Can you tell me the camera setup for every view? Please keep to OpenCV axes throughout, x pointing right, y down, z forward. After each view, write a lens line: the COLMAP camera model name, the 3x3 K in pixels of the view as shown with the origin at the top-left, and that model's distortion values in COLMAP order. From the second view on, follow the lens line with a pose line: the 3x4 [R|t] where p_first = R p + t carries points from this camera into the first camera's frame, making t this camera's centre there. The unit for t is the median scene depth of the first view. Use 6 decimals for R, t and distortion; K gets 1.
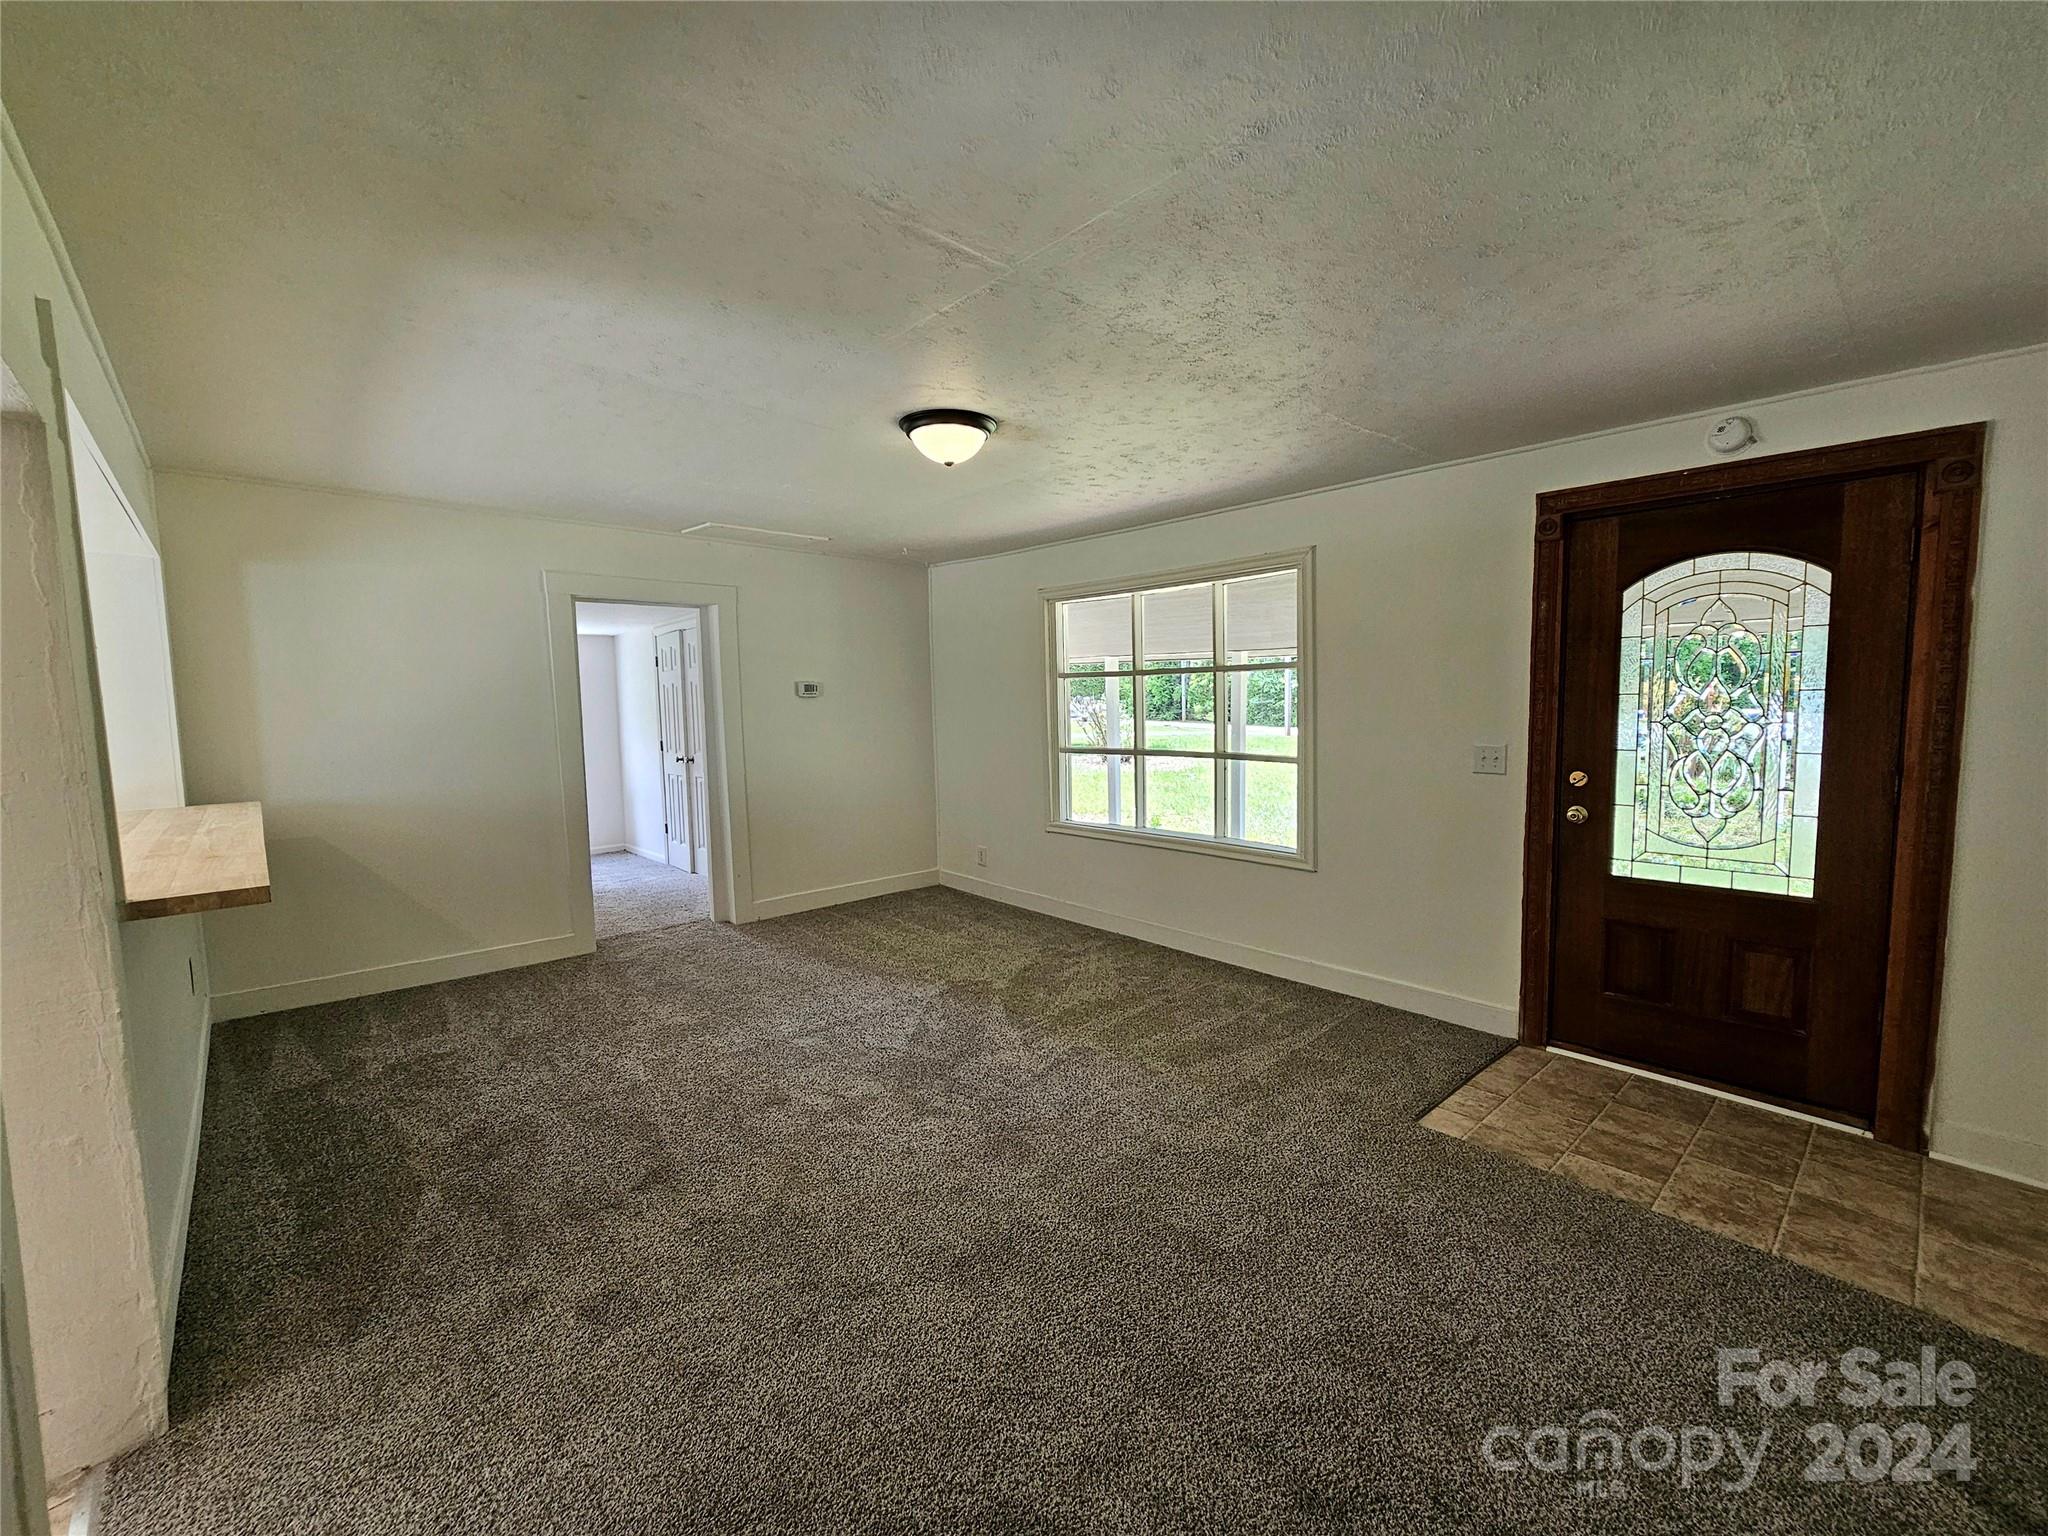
lens RADIAL K [[844.5, 0, 1027.1], [0, 844.5, 775.2], [0, 0, 1]] dist [-0.000016, -0.000414]
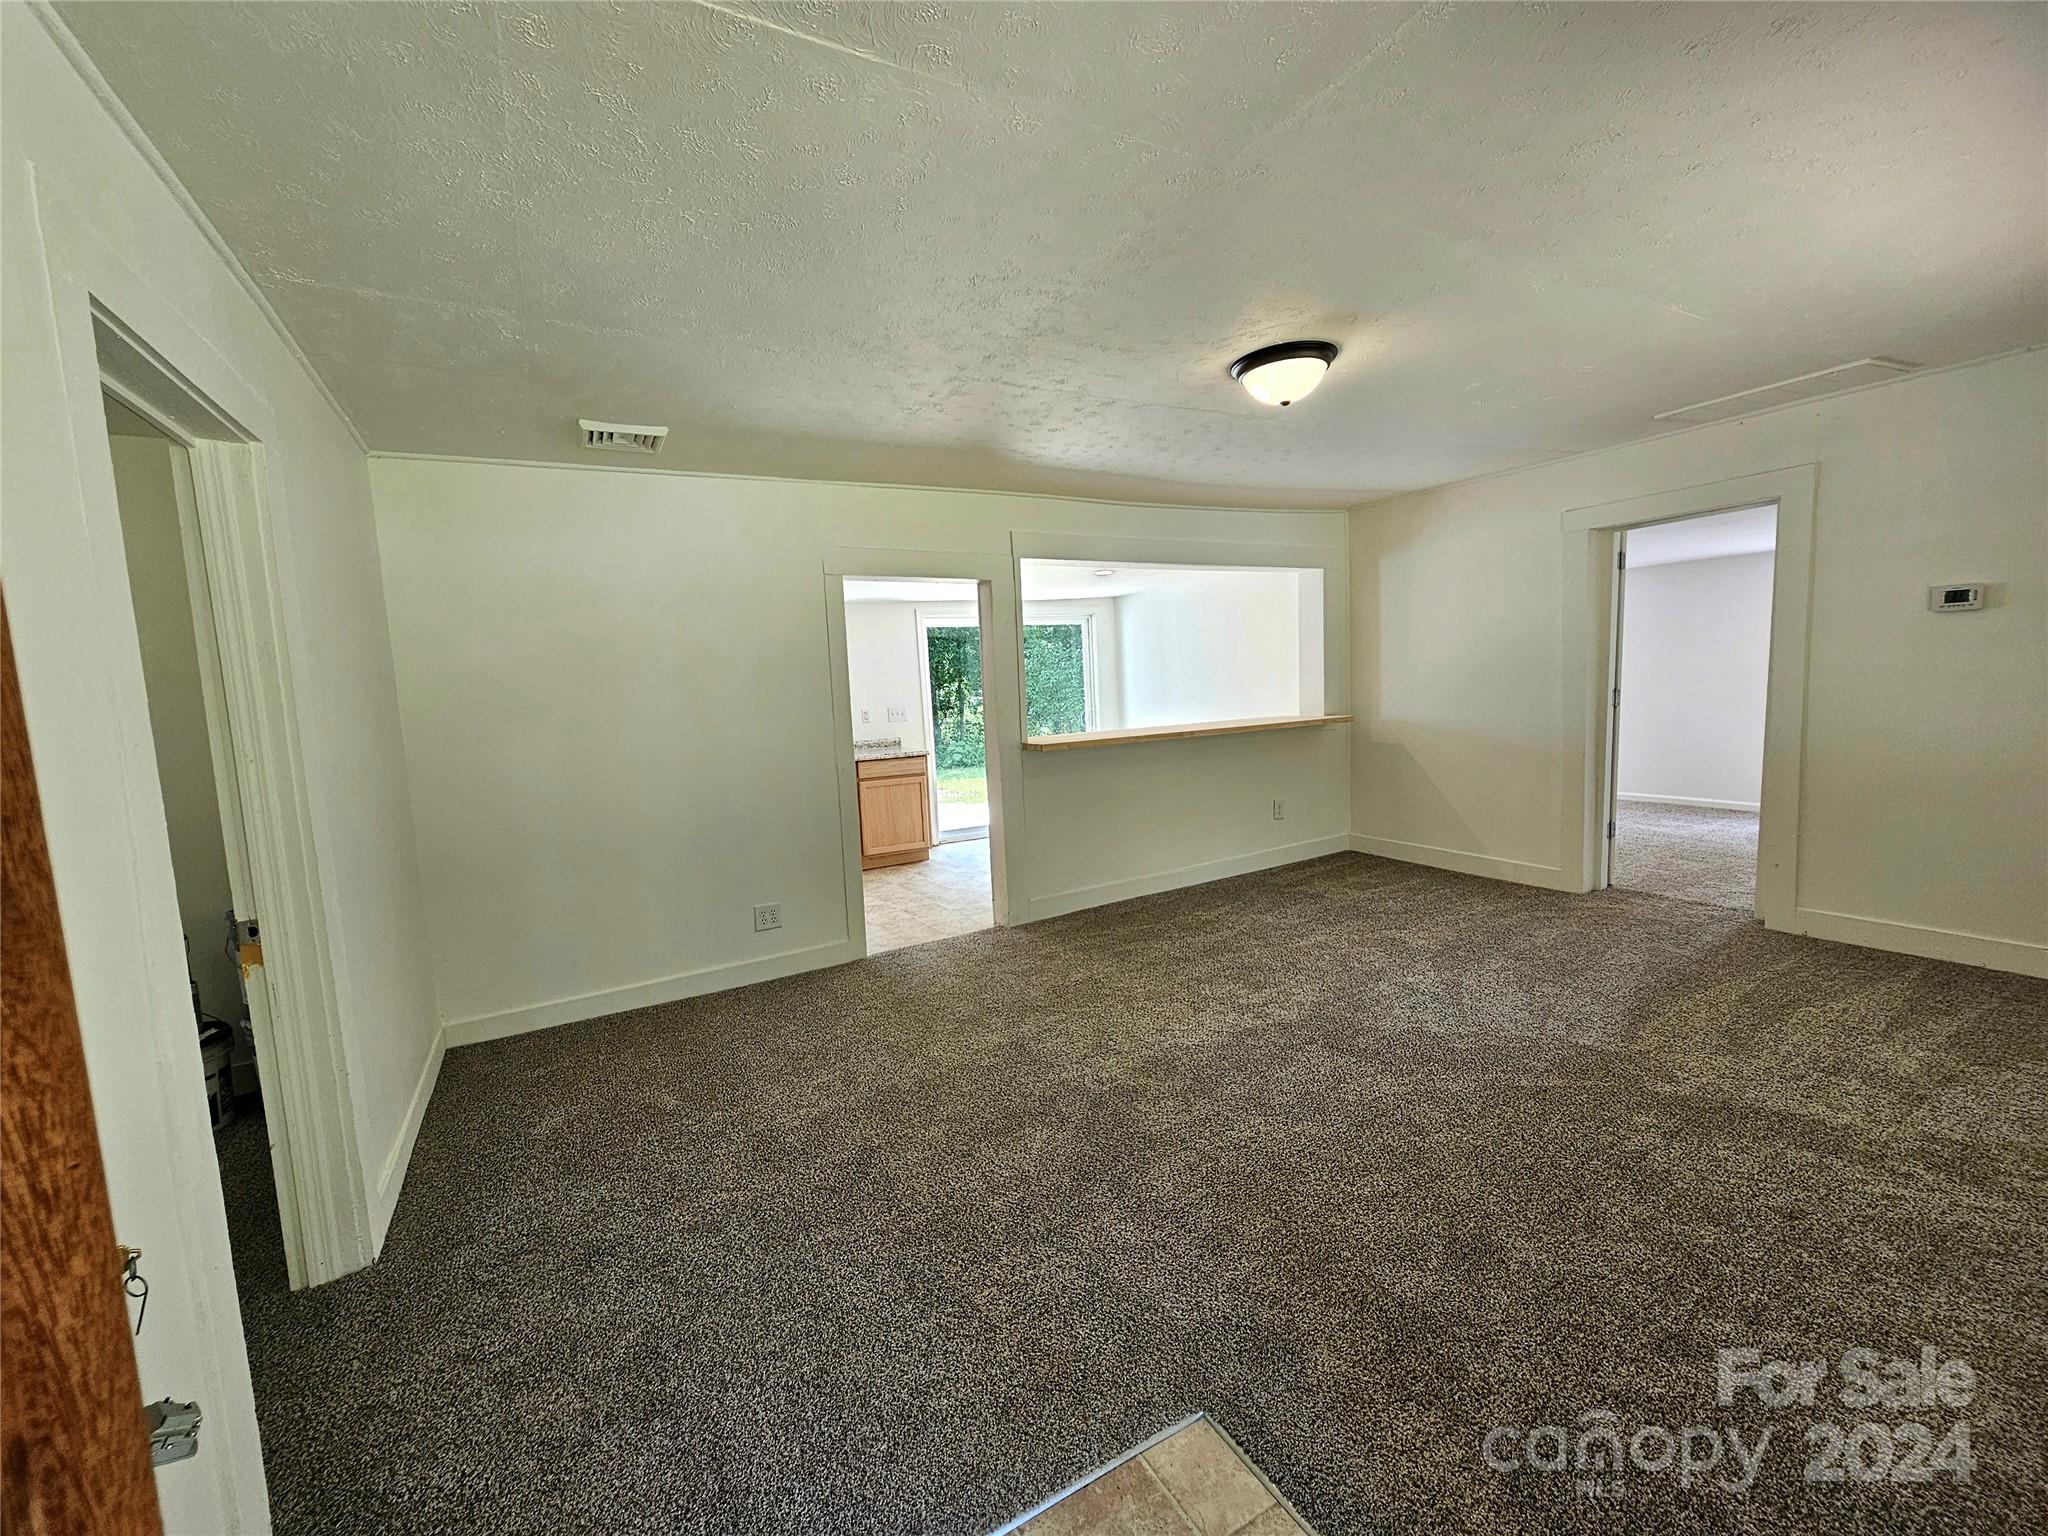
lens RADIAL K [[844.5, 0, 1027.1], [0, 844.5, 775.2], [0, 0, 1]] dist [-0.000016, -0.000414]
pose [[-0.232265, 0.134985, -0.963240, 0.762172], [-0.028476, 0.988955, 0.145455, -0.071596], [0.972235, 0.061213, -0.225856, 0.772729]]
